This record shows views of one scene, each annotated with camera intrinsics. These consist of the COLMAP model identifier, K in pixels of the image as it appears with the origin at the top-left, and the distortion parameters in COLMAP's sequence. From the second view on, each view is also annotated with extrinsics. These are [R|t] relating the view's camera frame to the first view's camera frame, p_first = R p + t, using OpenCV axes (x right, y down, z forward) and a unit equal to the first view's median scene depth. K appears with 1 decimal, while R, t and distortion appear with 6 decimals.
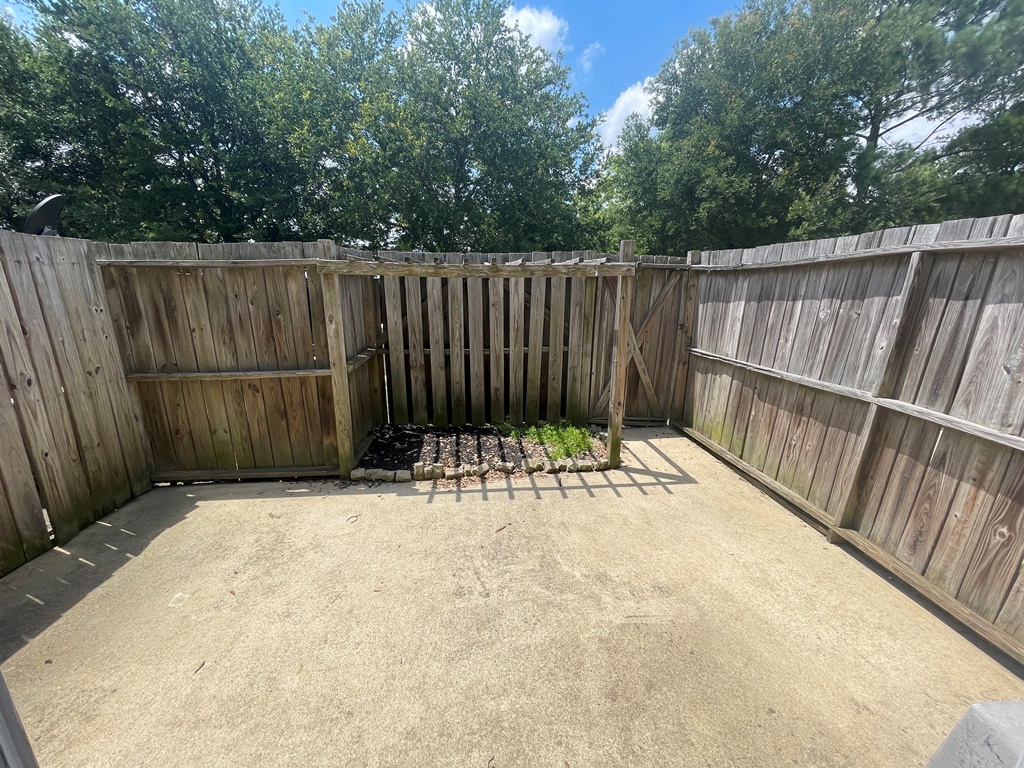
lens RADIAL K [[411.9, 0, 509.8], [0, 411.9, 385.2], [0, 0, 1]] dist [-0.002561, -0.000068]
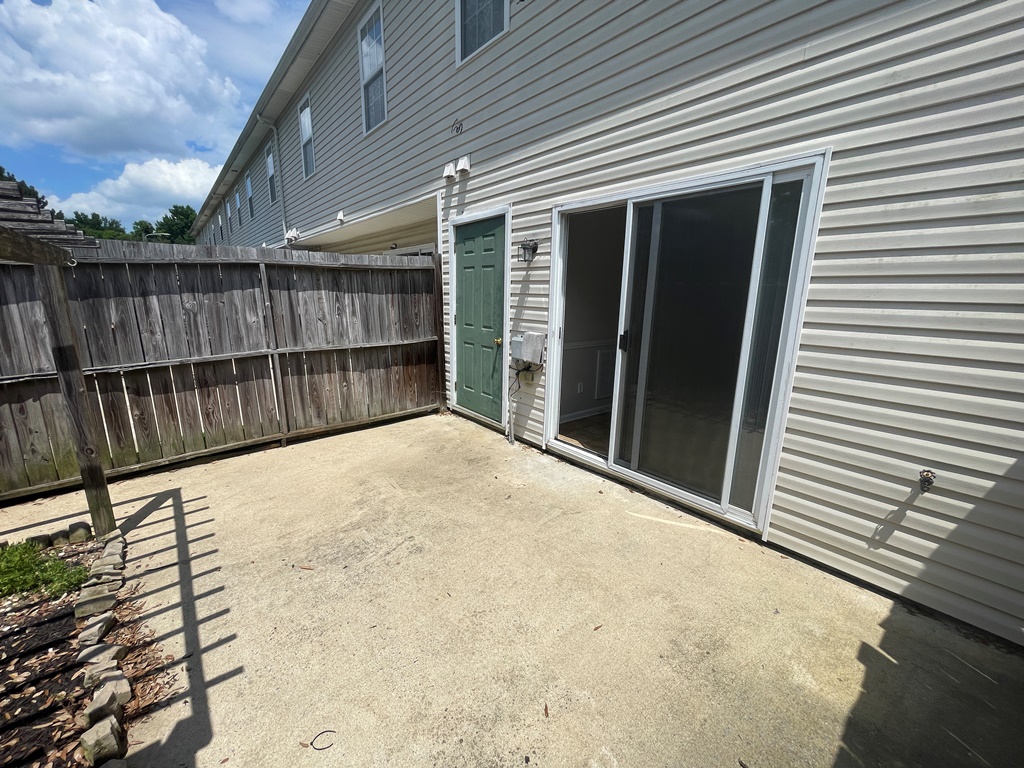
lens RADIAL K [[411.9, 0, 509.8], [0, 411.9, 385.2], [0, 0, 1]] dist [-0.002561, -0.000068]
pose [[-0.576662, -0.193424, 0.793756, -0.715446], [0.190262, 0.913061, 0.360721, -0.183818], [-0.794520, 0.359036, -0.489726, 0.782515]]
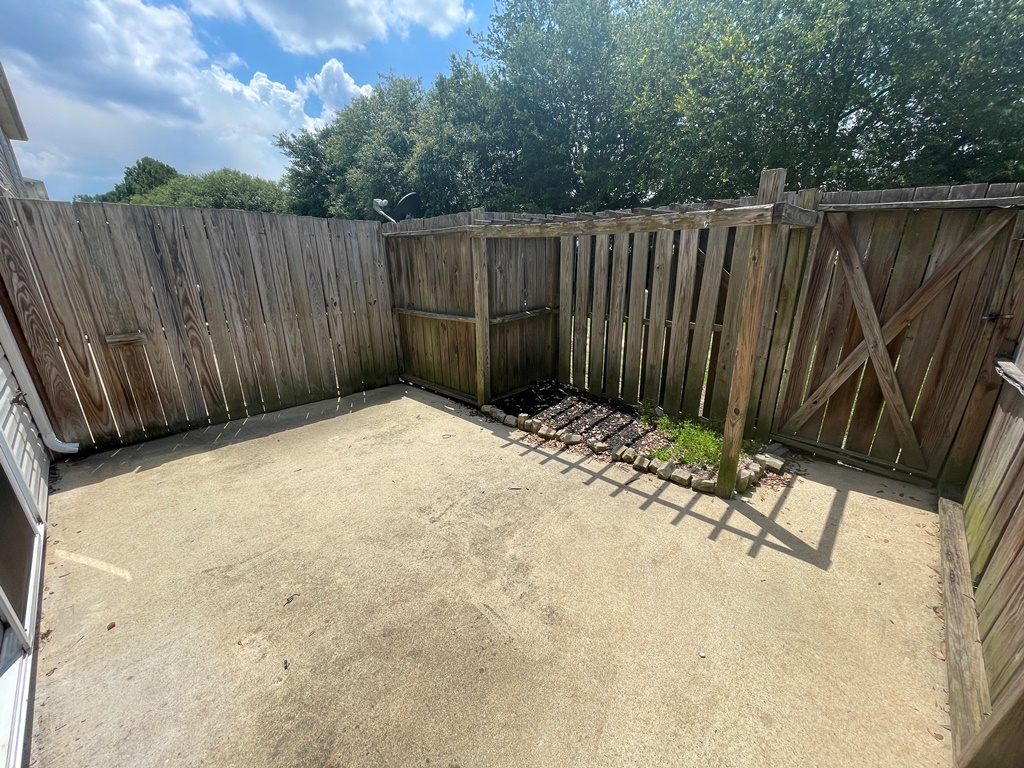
lens RADIAL K [[411.9, 0, 509.8], [0, 411.9, 385.2], [0, 0, 1]] dist [-0.002561, -0.000068]
pose [[0.658998, 0.221459, -0.718802, 0.533118], [-0.168133, 0.974862, 0.146205, -0.038815], [0.733111, 0.024506, 0.679667, 0.241726]]
